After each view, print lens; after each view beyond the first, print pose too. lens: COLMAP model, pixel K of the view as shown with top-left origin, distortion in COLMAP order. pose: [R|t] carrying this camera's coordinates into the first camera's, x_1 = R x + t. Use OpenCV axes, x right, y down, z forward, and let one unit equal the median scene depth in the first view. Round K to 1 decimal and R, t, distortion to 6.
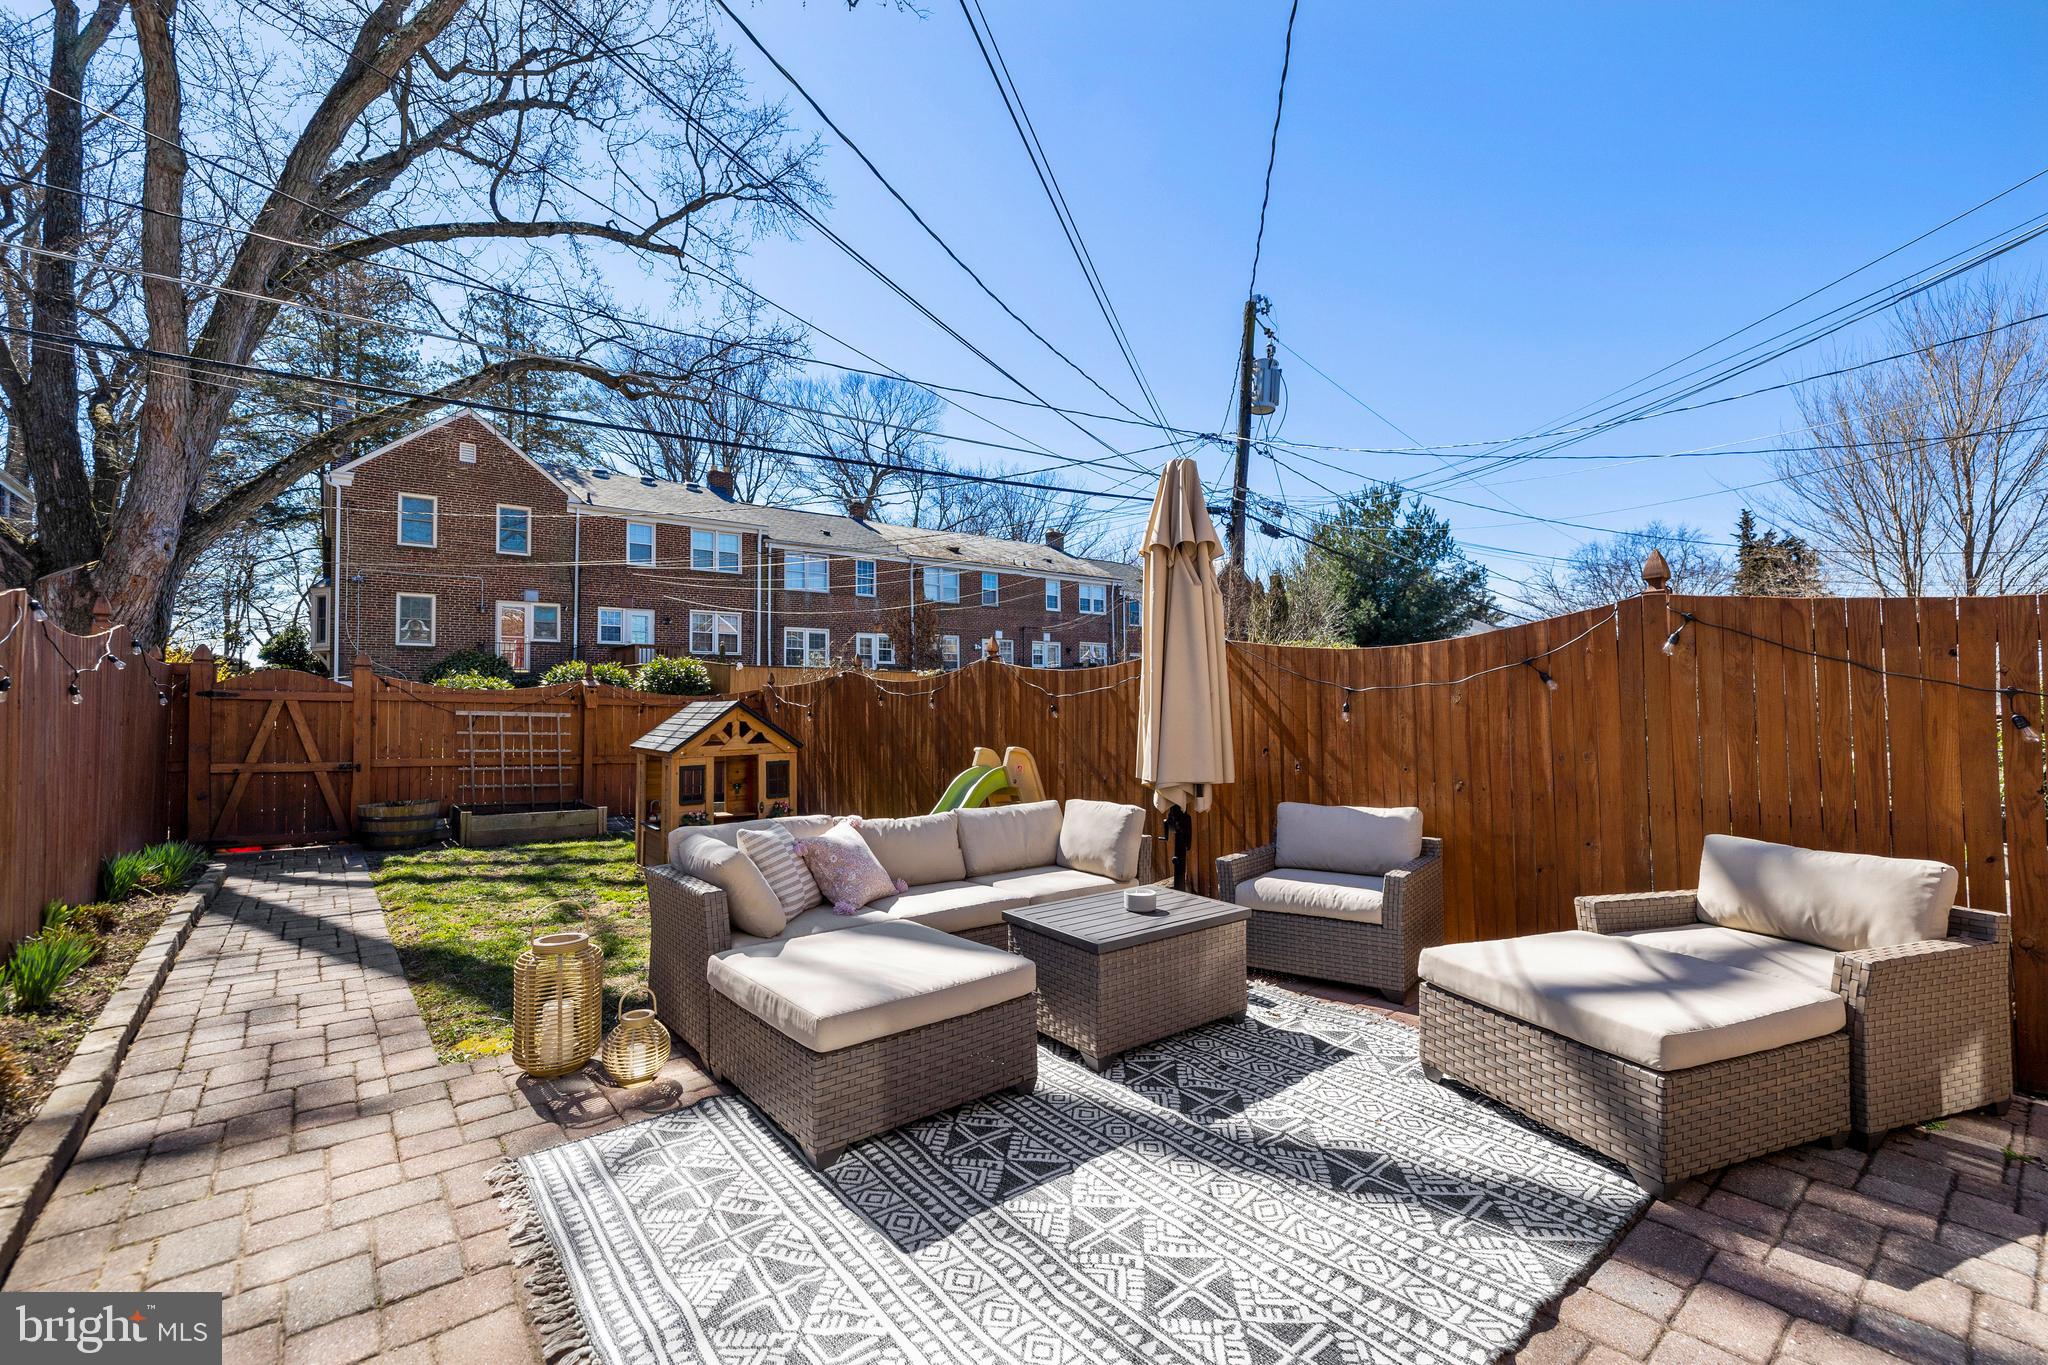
lens RADIAL K [[869.4, 0, 1027.6], [0, 869.4, 678.2], [0, 0, 1]] dist [0.002513, -0.001299]
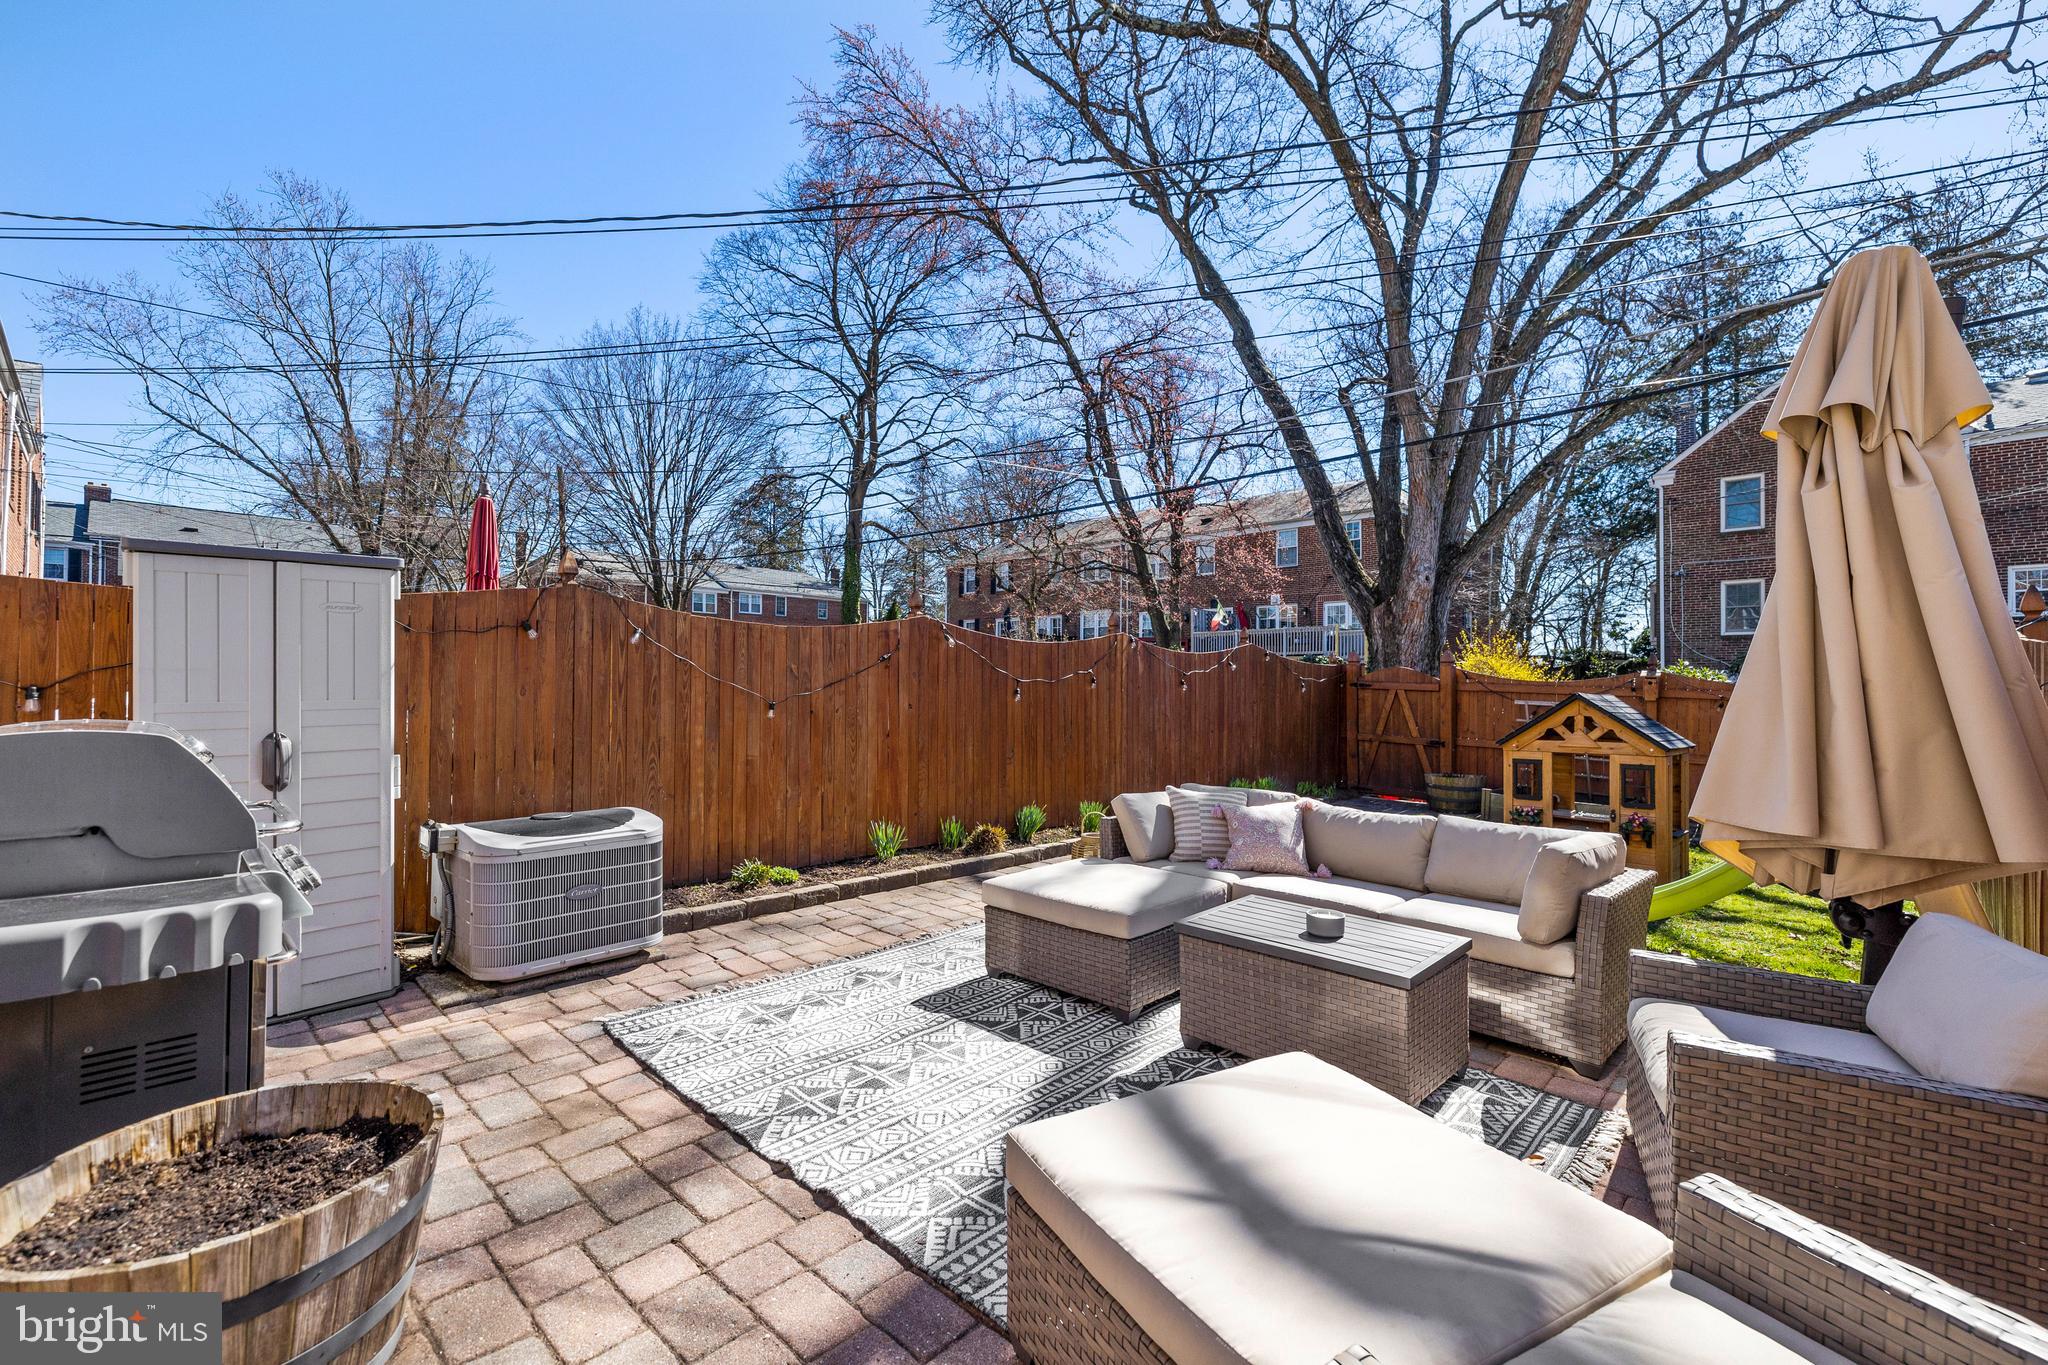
lens RADIAL K [[869.4, 0, 1016.6], [0, 869.4, 679.0], [0, 0, 1]] dist [0.002513, -0.001299]
pose [[0.121610, -0.005478, -0.992563, 0.258711], [0.017175, 0.999847, -0.003414, 0.002213], [0.992429, -0.016632, 0.121686, 0.159230]]
